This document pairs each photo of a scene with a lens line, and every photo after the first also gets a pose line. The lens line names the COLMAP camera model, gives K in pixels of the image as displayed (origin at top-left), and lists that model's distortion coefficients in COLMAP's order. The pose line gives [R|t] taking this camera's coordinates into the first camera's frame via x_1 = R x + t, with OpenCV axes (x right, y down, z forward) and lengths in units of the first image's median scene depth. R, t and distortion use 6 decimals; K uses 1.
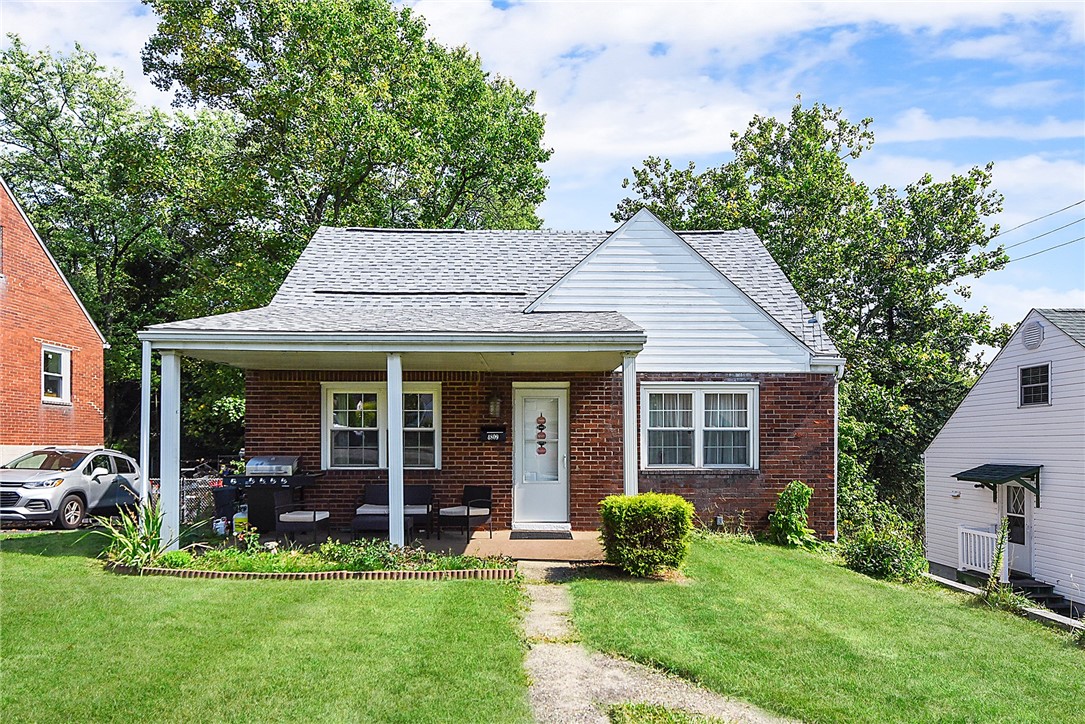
lens RADIAL K [[436.8, 0, 532.1], [0, 436.8, 416.8], [0, 0, 1]] dist [-0.002182, -0.001164]
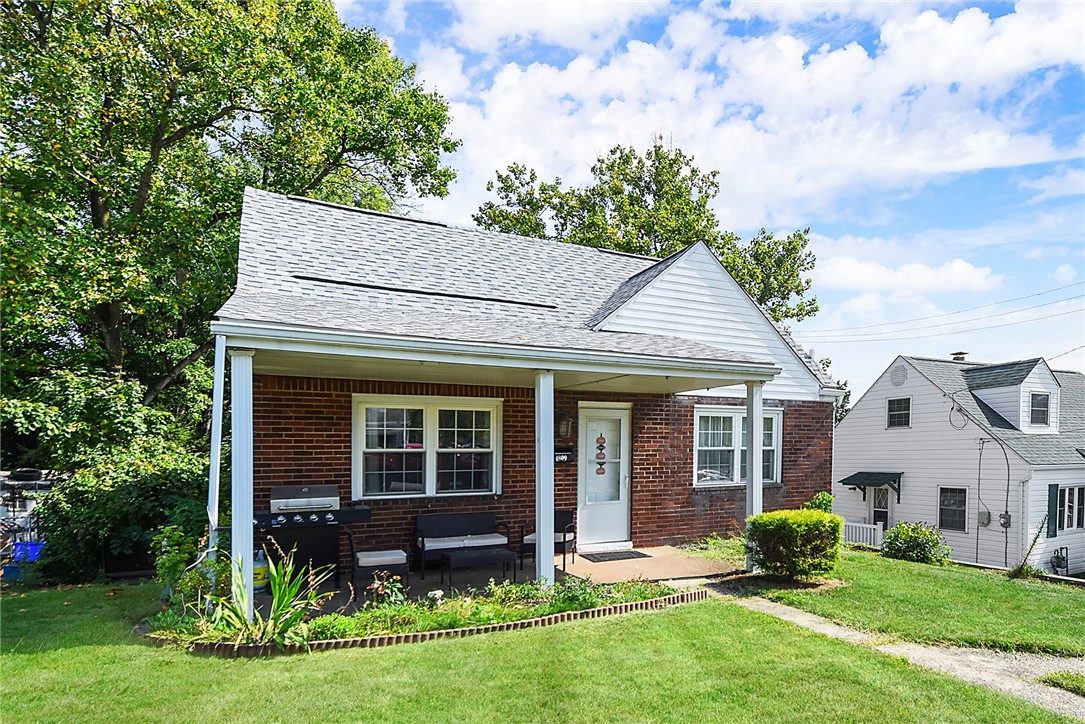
lens RADIAL K [[455.1, 0, 535.9], [0, 455.1, 442.9], [0, 0, 1]] dist [-0.001200, 0.000062]
pose [[0.939047, -0.002853, 0.343778, -0.453123], [-0.008320, 0.999484, 0.031021, -0.016554], [-0.343689, -0.031990, 0.938538, 0.076858]]
